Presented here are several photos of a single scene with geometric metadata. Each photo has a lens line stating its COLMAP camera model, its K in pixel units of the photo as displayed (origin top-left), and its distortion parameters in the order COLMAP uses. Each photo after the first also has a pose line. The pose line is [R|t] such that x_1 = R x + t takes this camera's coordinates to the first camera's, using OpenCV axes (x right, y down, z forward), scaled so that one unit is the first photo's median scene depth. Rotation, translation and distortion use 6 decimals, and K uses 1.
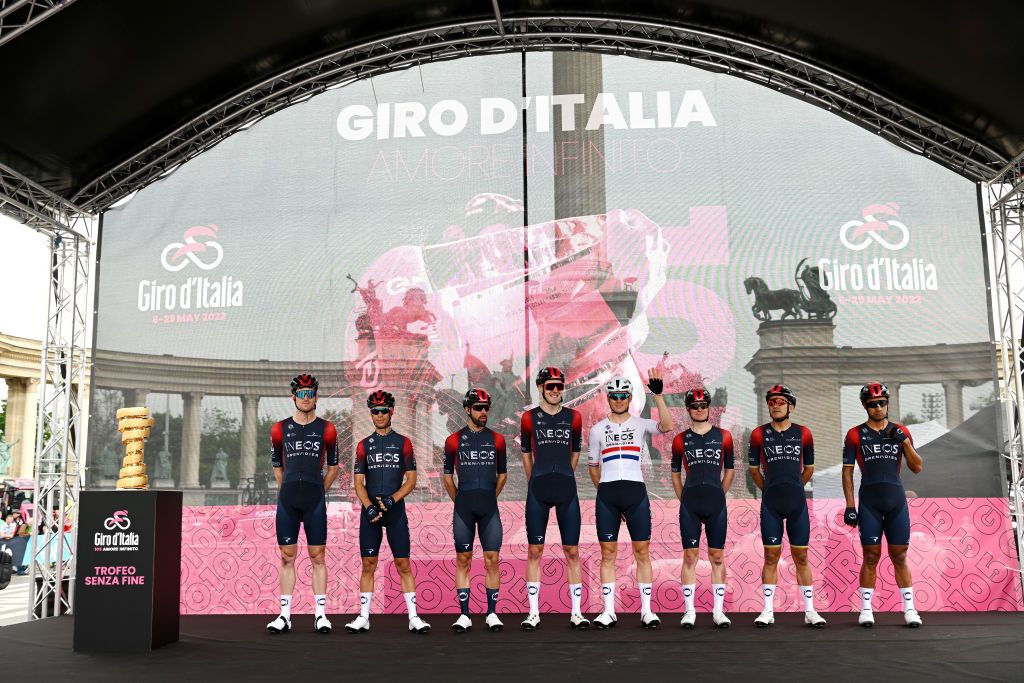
lens RADIAL K [[1073.8, 0, 506.9], [0, 1073.8, 339.3], [0, 0, 1]] dist [-0.132570, 0.000000]
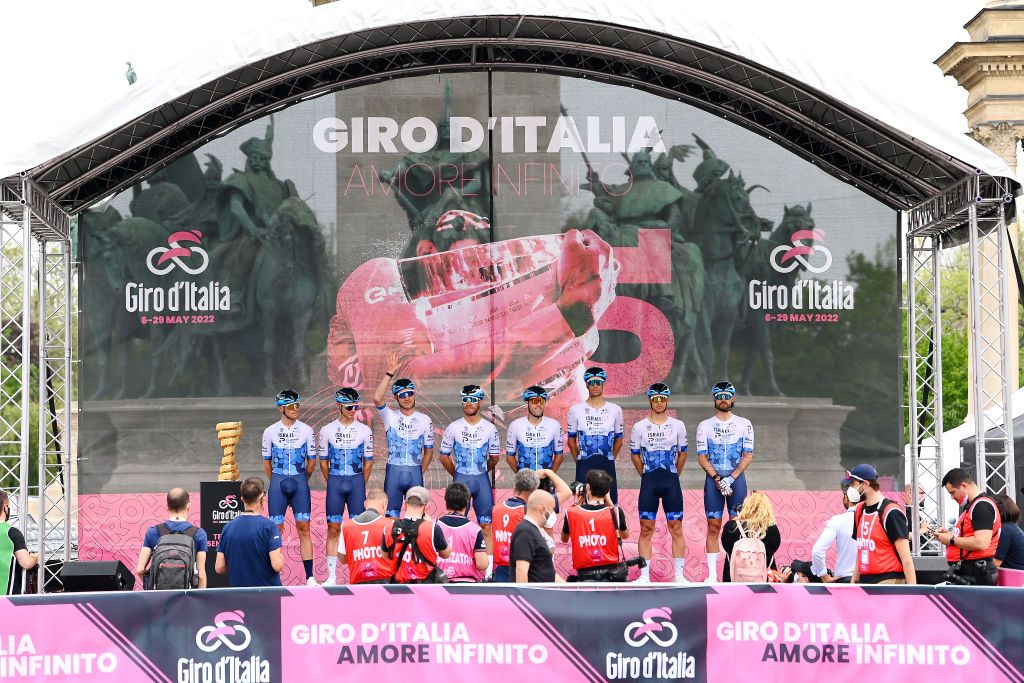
lens RADIAL K [[4803.0, 0, 511.5], [0, 4803.0, 342.0], [0, 0, 1]] dist [-0.662970, 0.000000]
pose [[0.993722, 0.007984, 0.111590, -0.514758], [-0.021329, 0.992675, 0.118915, -0.594007], [-0.109823, -0.120548, 0.986614, -3.909746]]
